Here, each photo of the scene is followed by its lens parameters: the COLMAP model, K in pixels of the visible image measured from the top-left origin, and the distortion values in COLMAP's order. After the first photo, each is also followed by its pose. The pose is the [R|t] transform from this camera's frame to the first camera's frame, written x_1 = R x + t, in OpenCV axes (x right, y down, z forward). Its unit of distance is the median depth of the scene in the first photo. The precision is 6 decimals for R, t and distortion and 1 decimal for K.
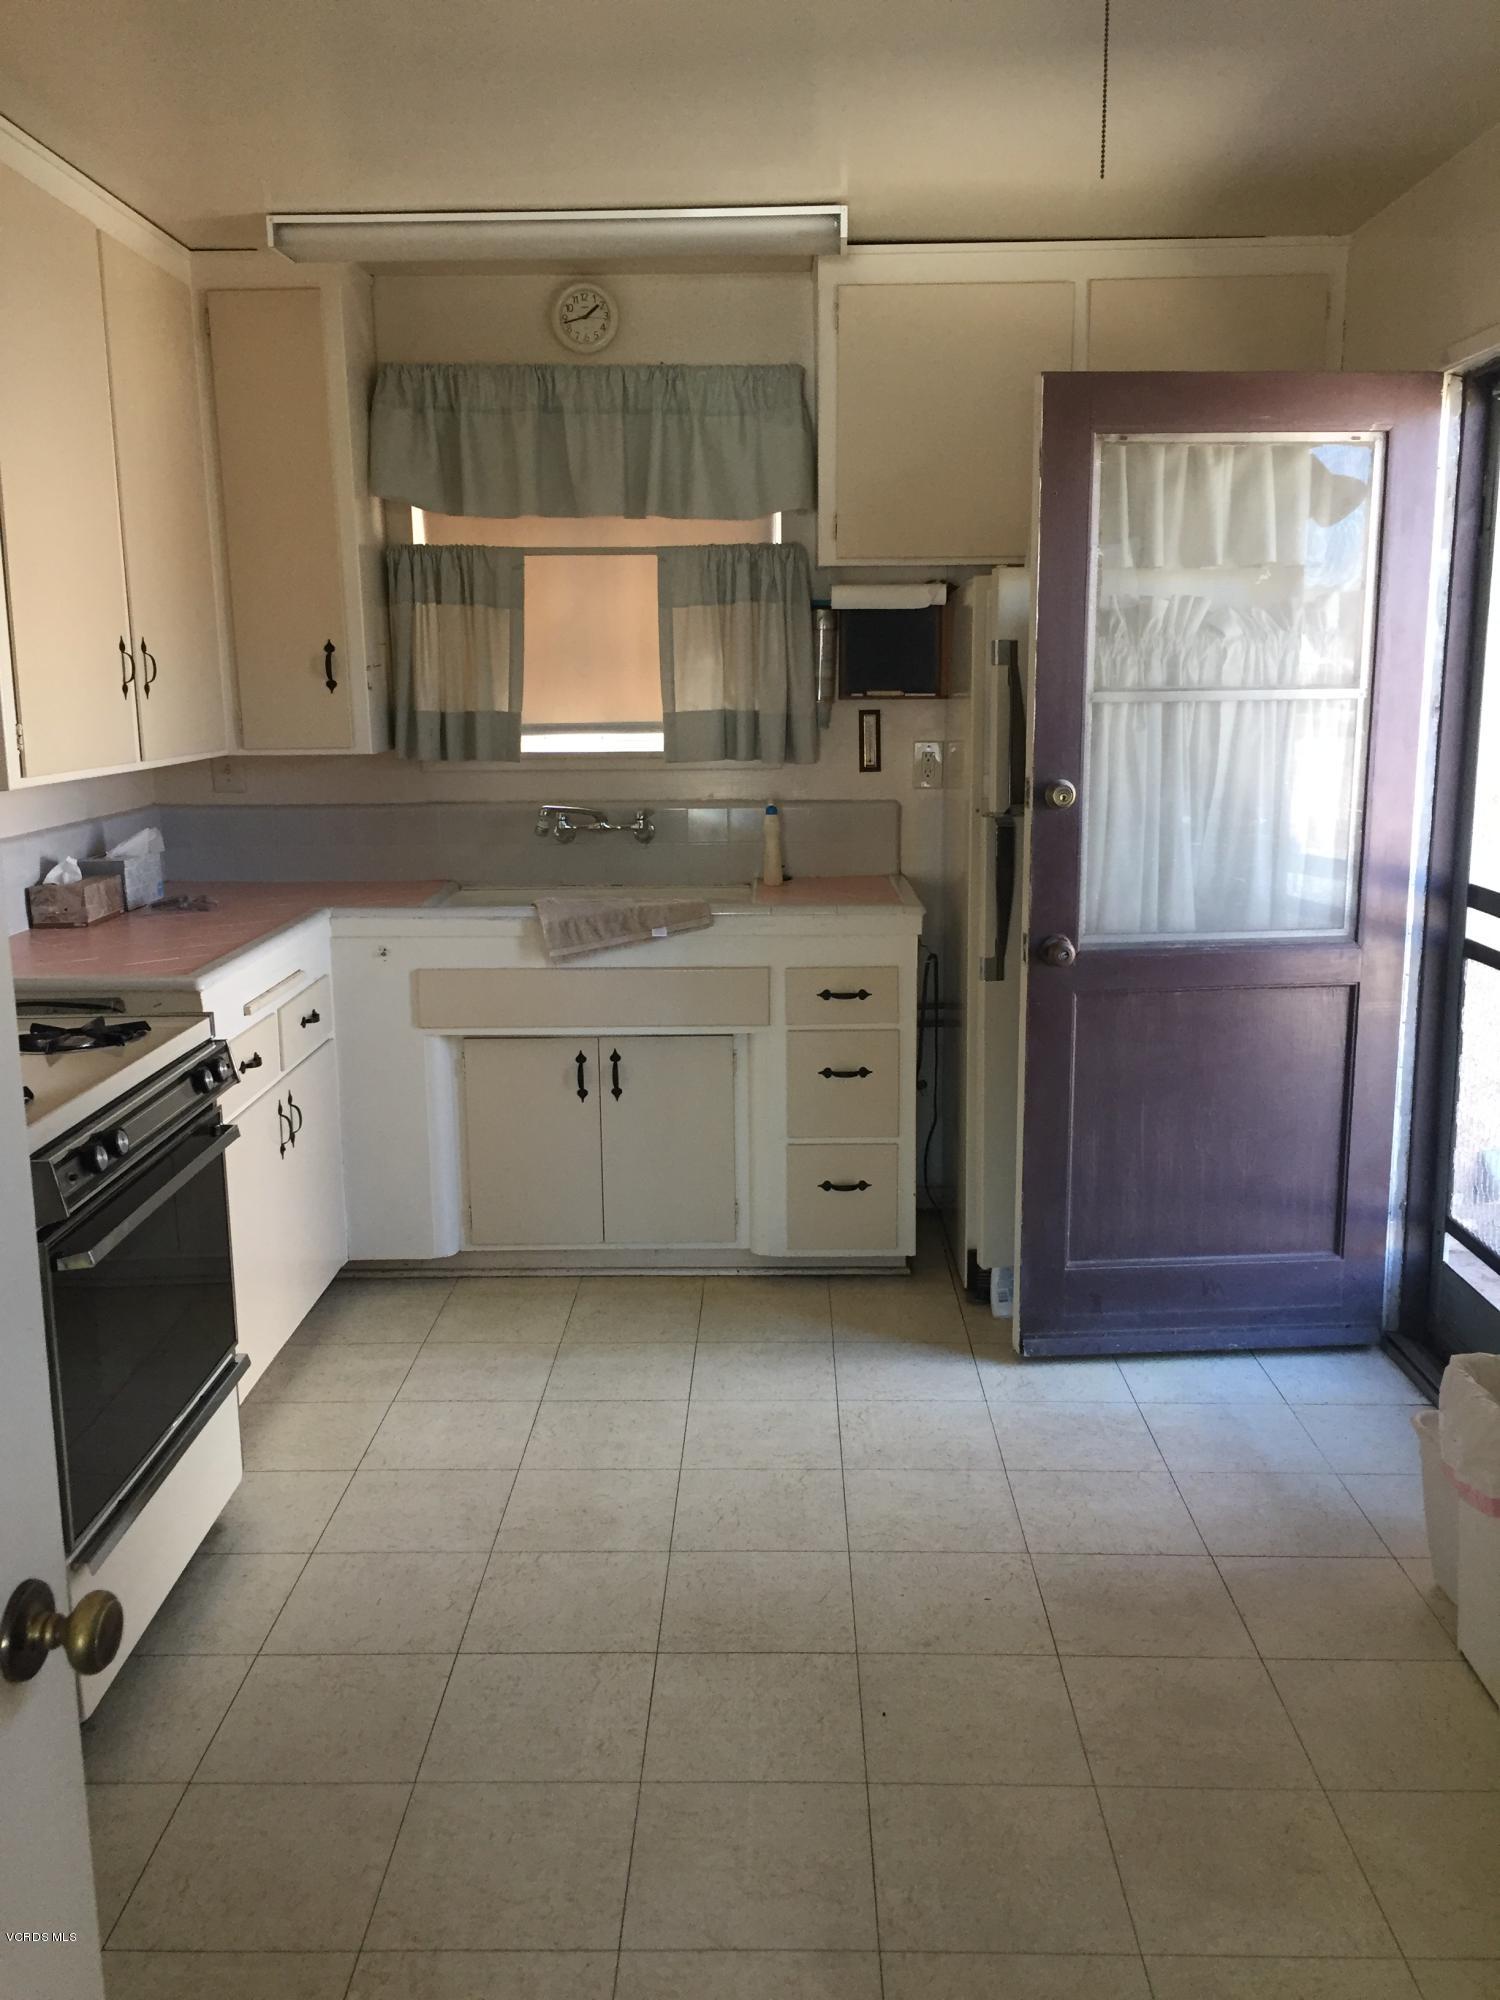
lens RADIAL K [[1696.0, 0, 744.4], [0, 1696.0, 1000.1], [0, 0, 1]] dist [0.076413, -0.077813]
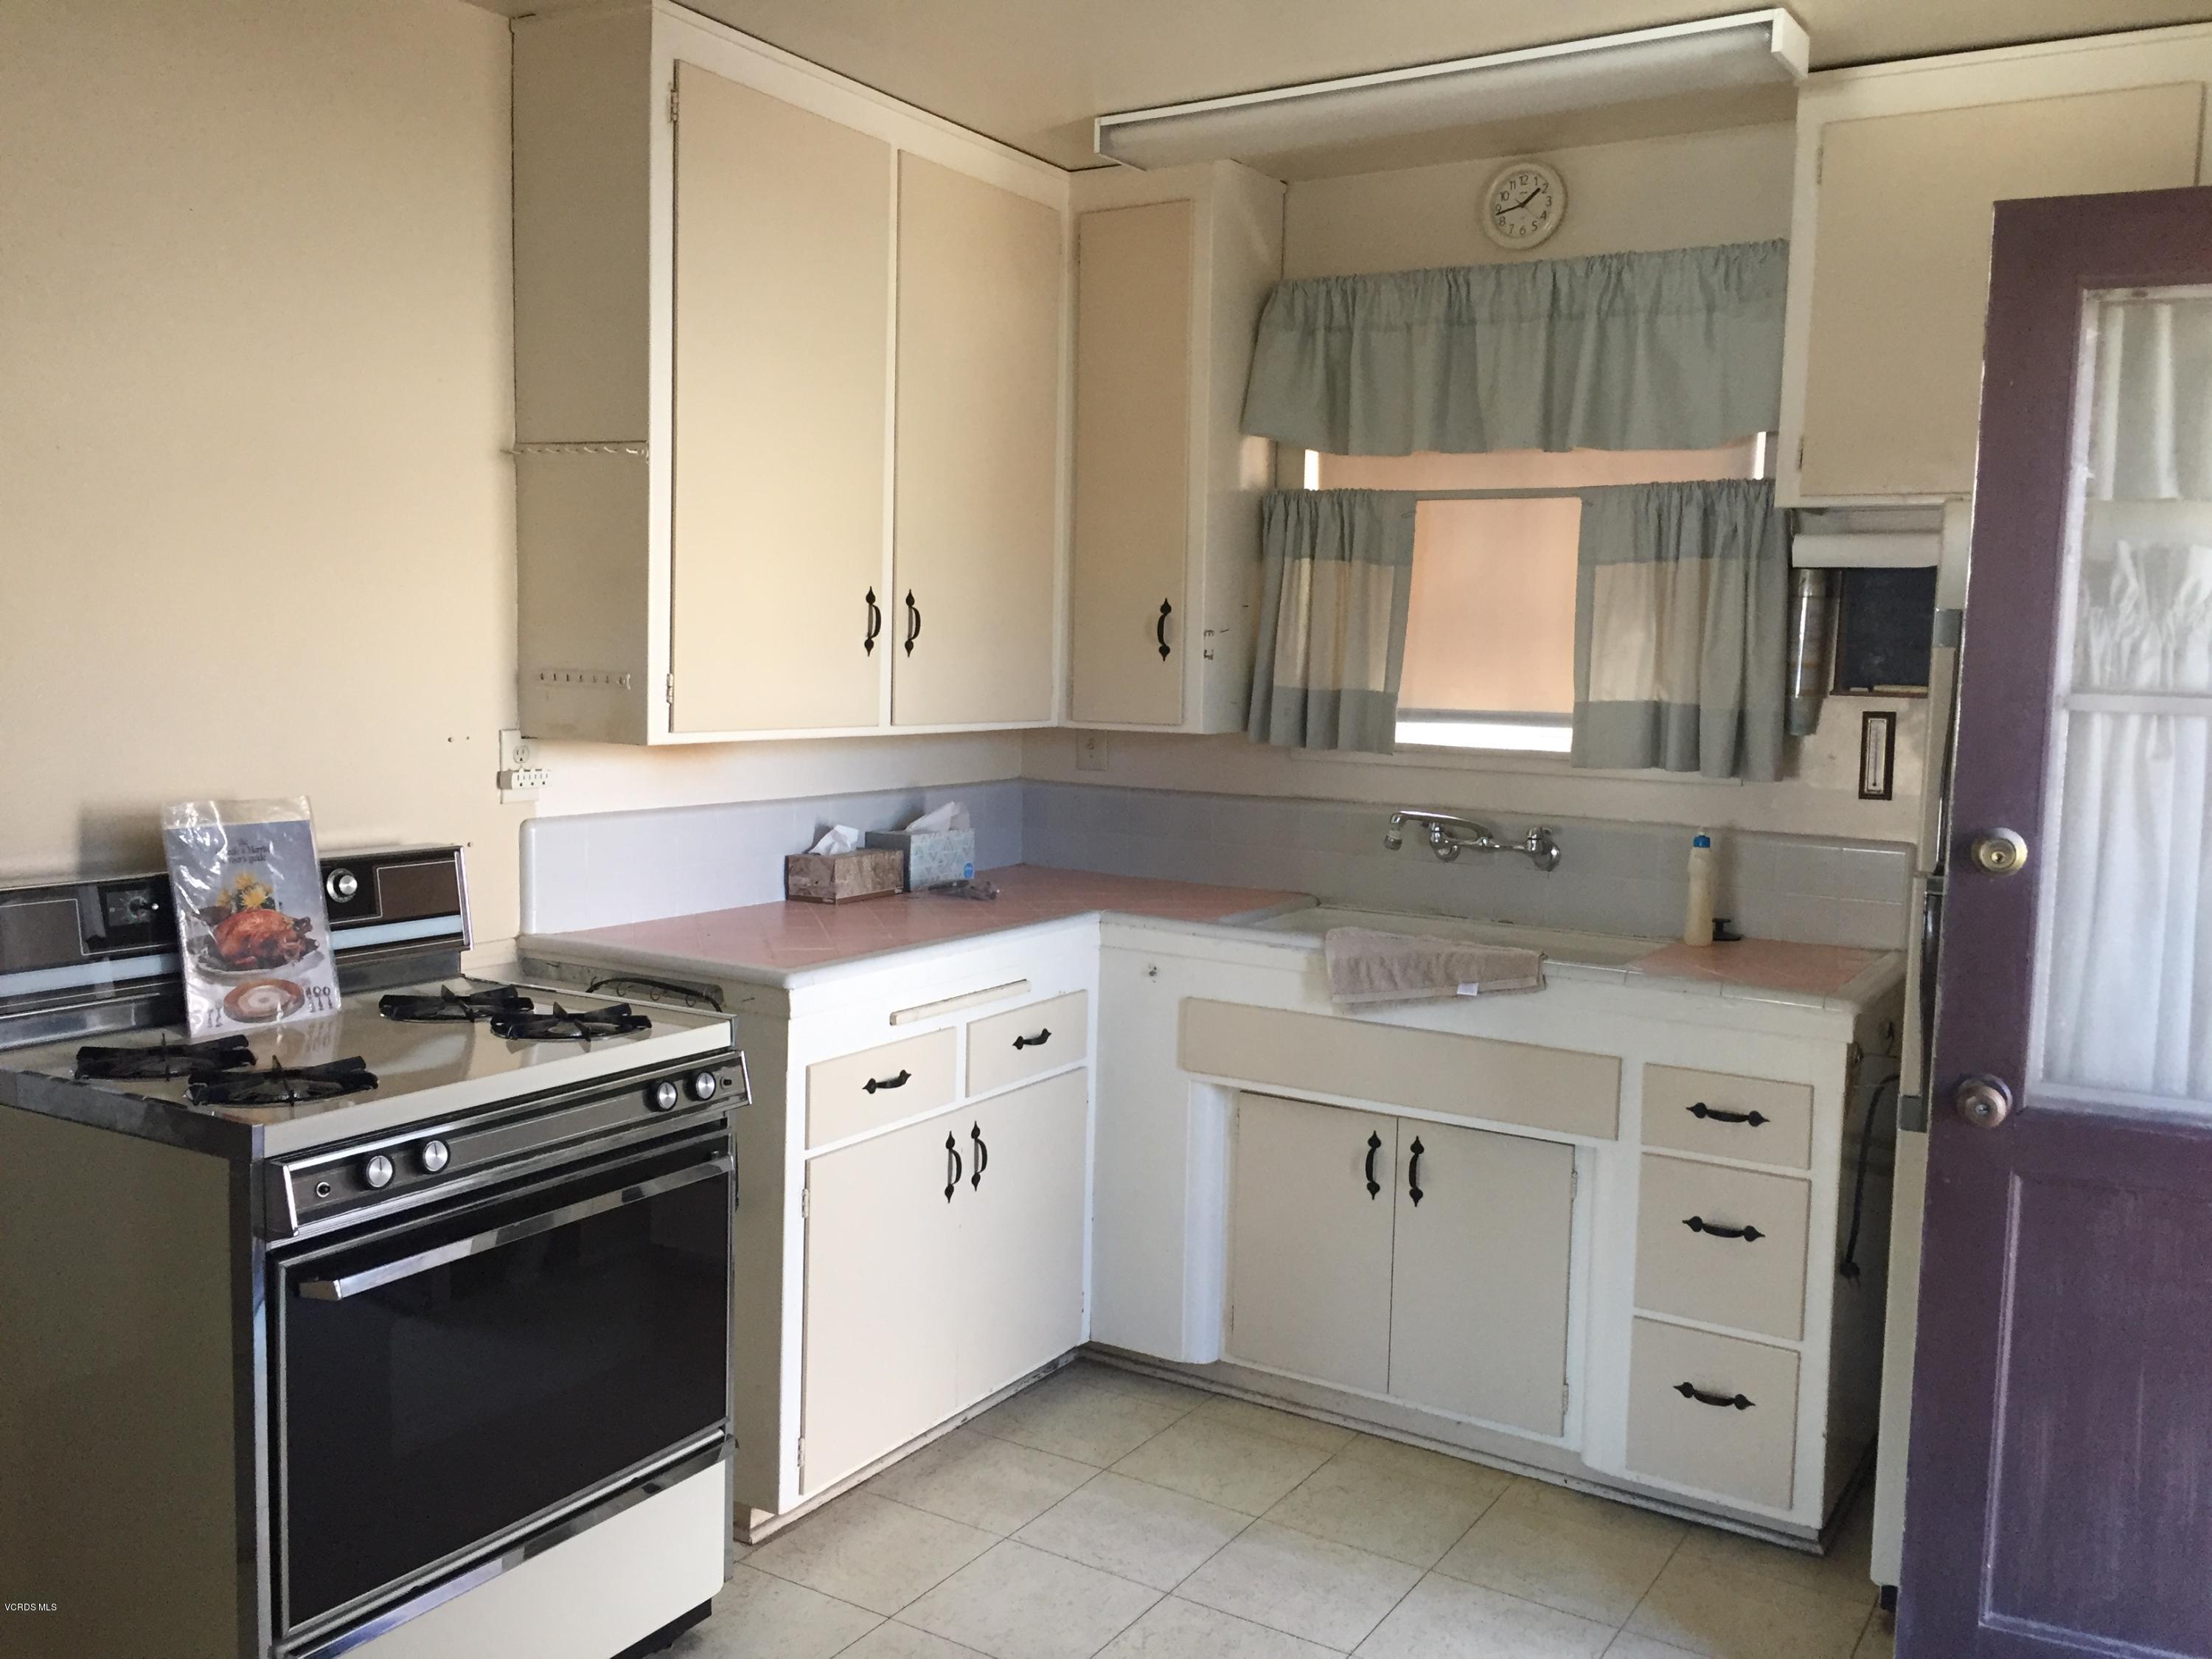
lens RADIAL K [[1875.7, 0, 1106.0], [0, 1875.7, 829.5], [0, 0, 1]] dist [0.076413, -0.077813]
pose [[0.857915, 0.082598, -0.507109, 0.210947], [-0.132801, 0.989102, -0.063564, -0.033442], [0.496332, 0.121877, 0.859535, 0.192016]]
